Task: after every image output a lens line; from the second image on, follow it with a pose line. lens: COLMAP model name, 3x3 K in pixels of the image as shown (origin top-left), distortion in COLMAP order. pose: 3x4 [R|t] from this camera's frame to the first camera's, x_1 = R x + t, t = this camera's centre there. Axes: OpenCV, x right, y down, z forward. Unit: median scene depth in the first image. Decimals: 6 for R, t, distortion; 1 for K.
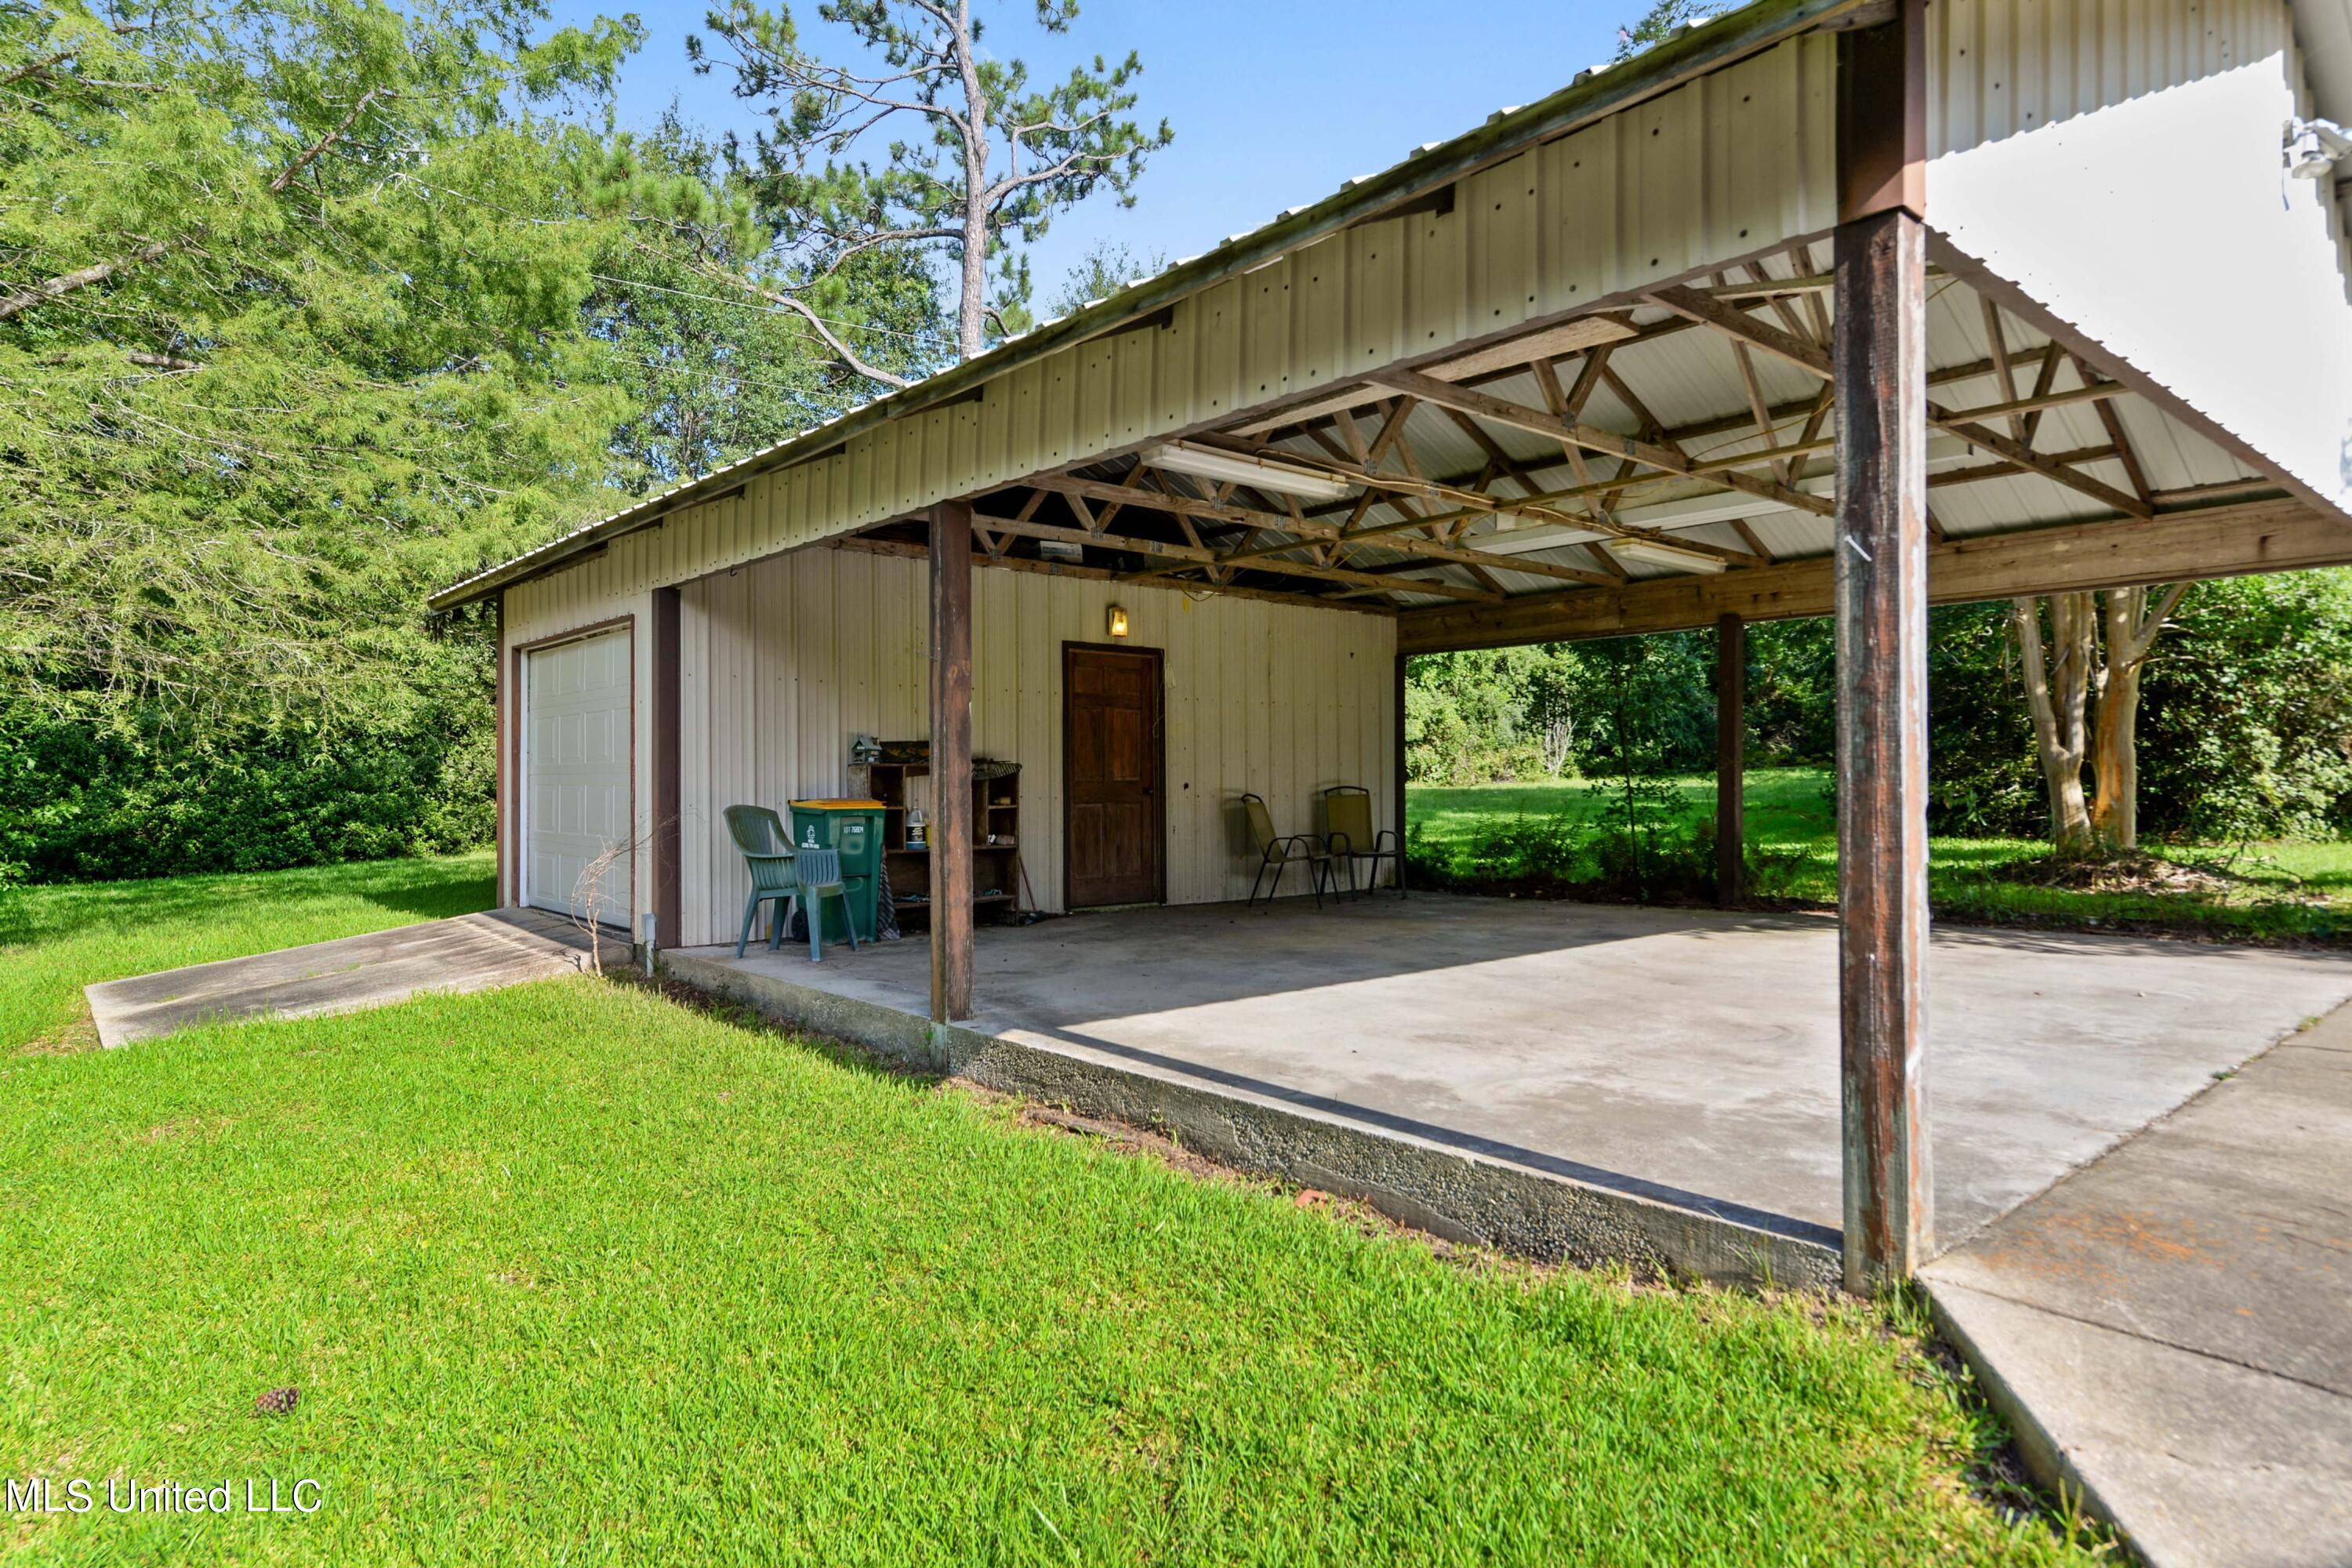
lens RADIAL K [[1325.3, 0, 1175.9], [0, 1325.3, 776.1], [0, 0, 1]] dist [-0.000251, -0.000026]
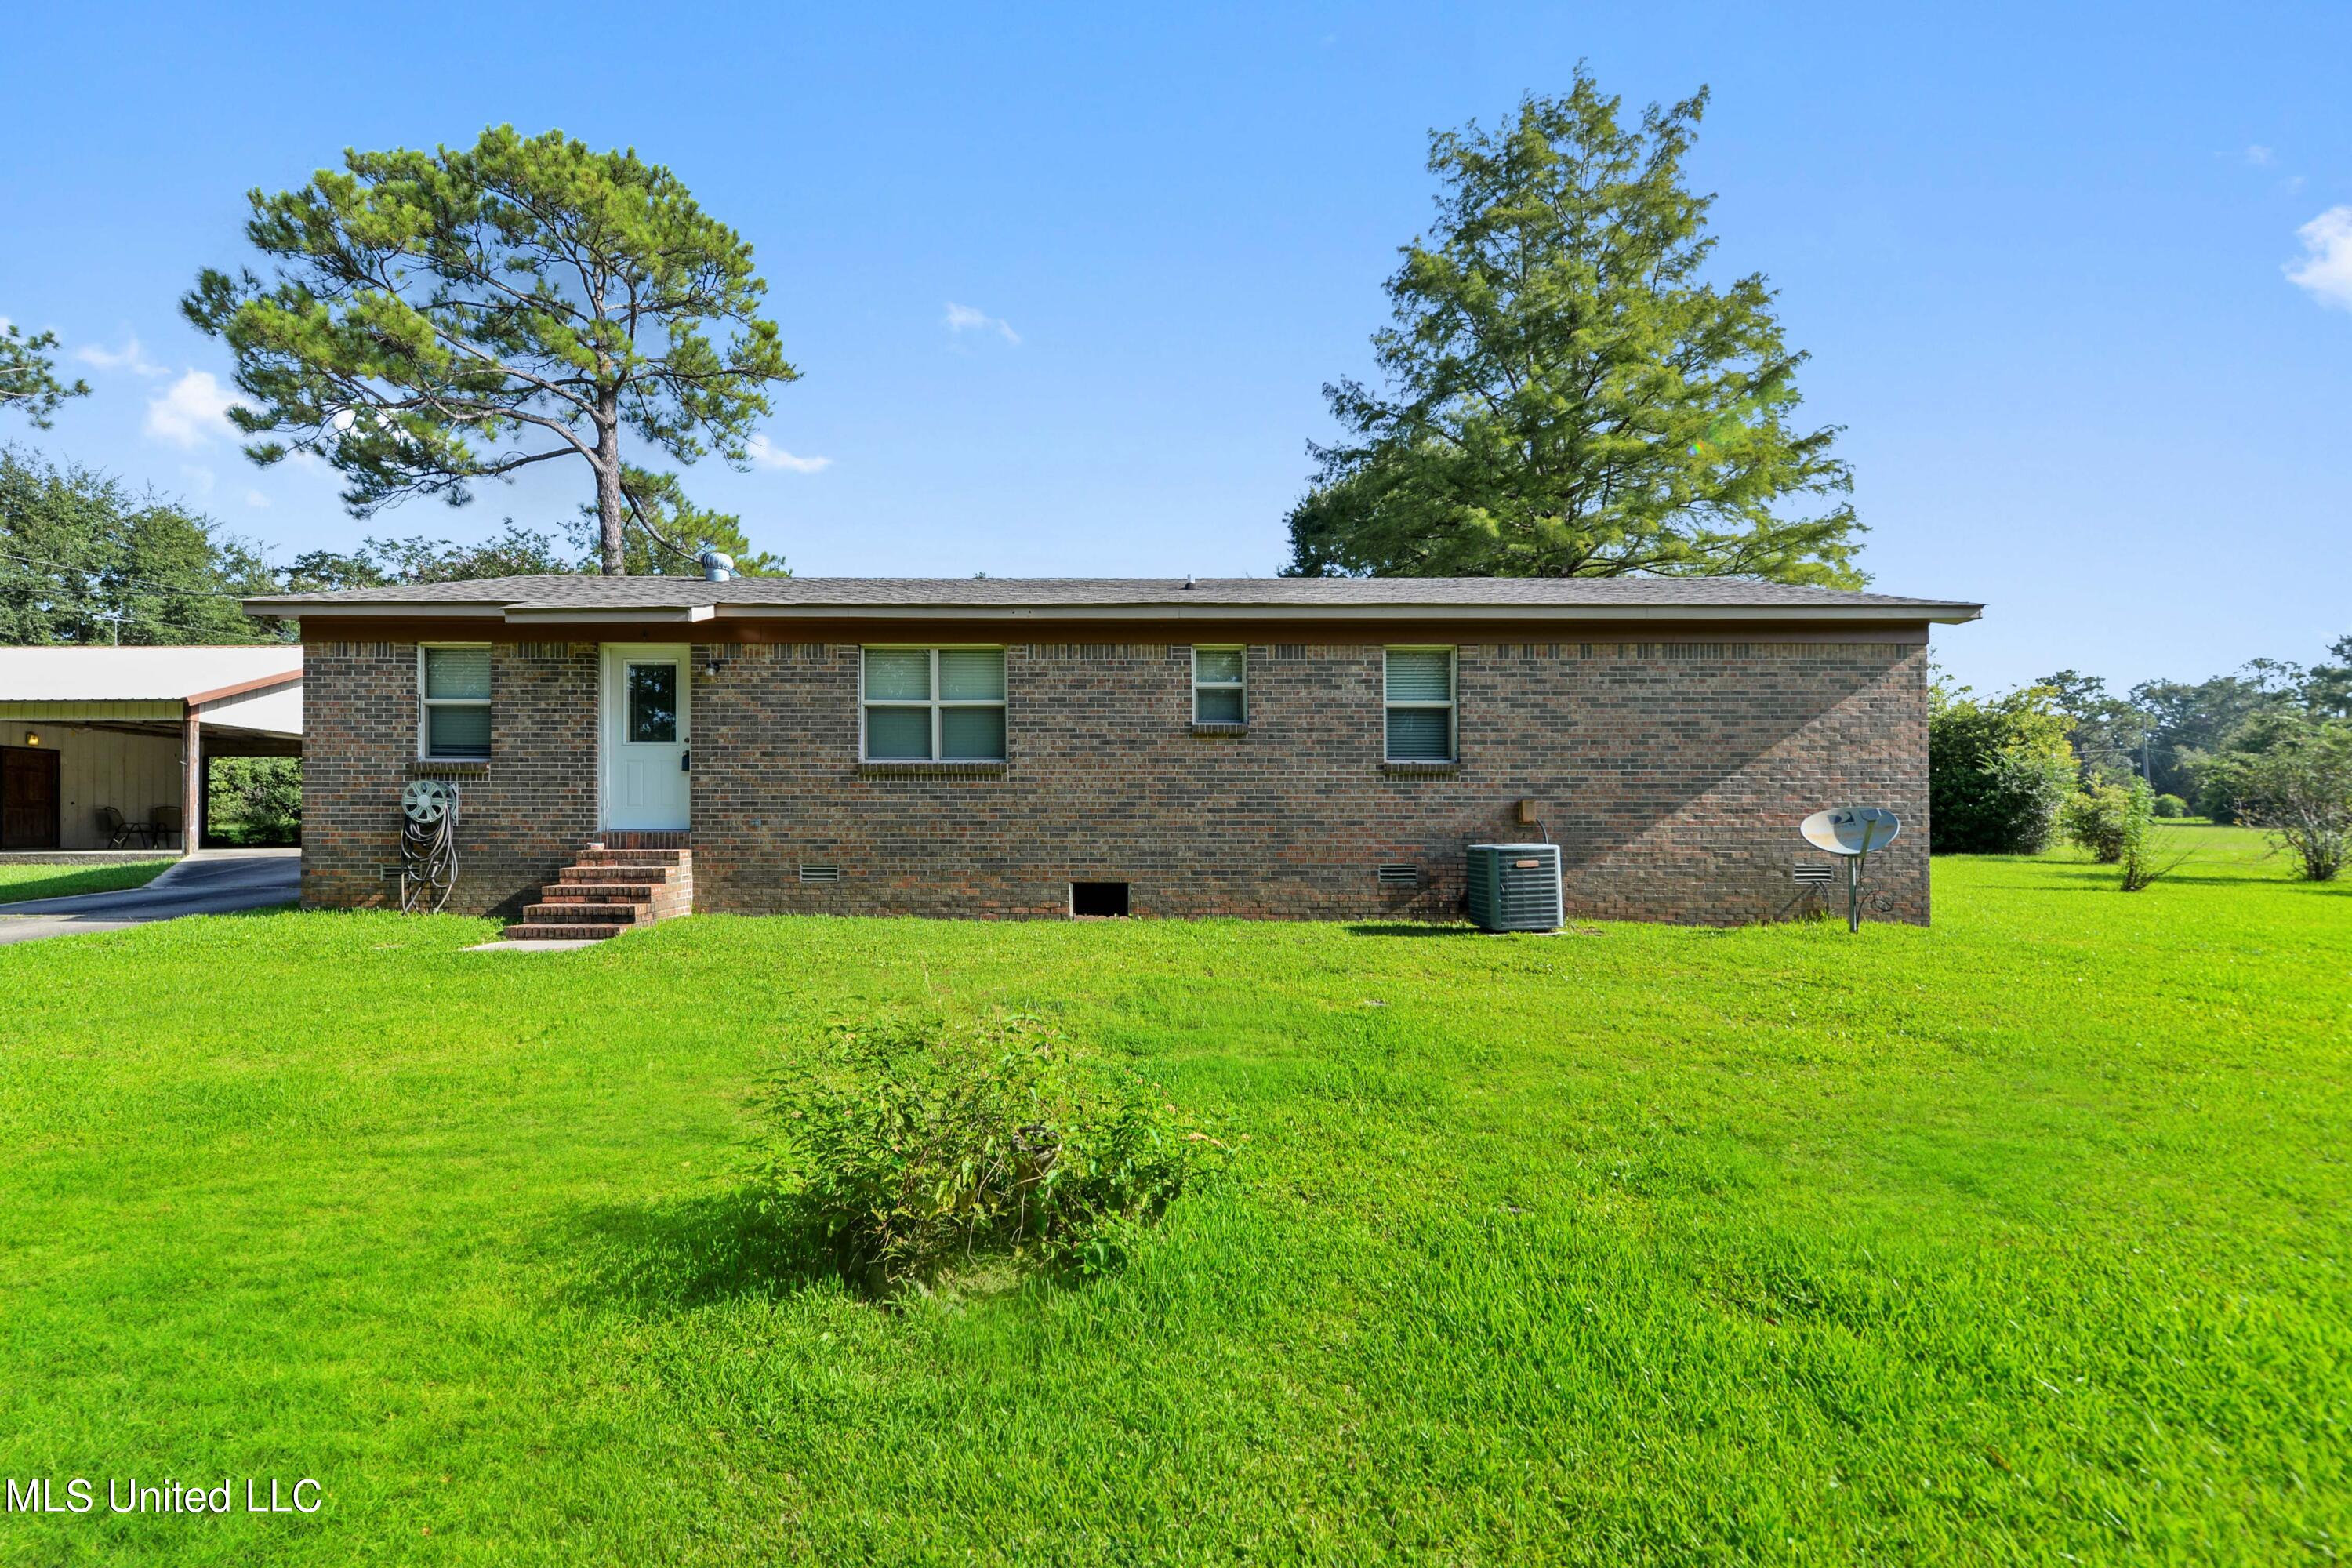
lens RADIAL K [[947.1, 0, 1175.8], [0, 947.1, 797.6], [0, 0, 1]] dist [-0.000920, -0.000065]
pose [[0.668115, 0.005909, 0.744035, 0.027025], [0.003176, 0.999937, -0.010792, 0.008239], [-0.744052, 0.009573, 0.668054, -0.685616]]
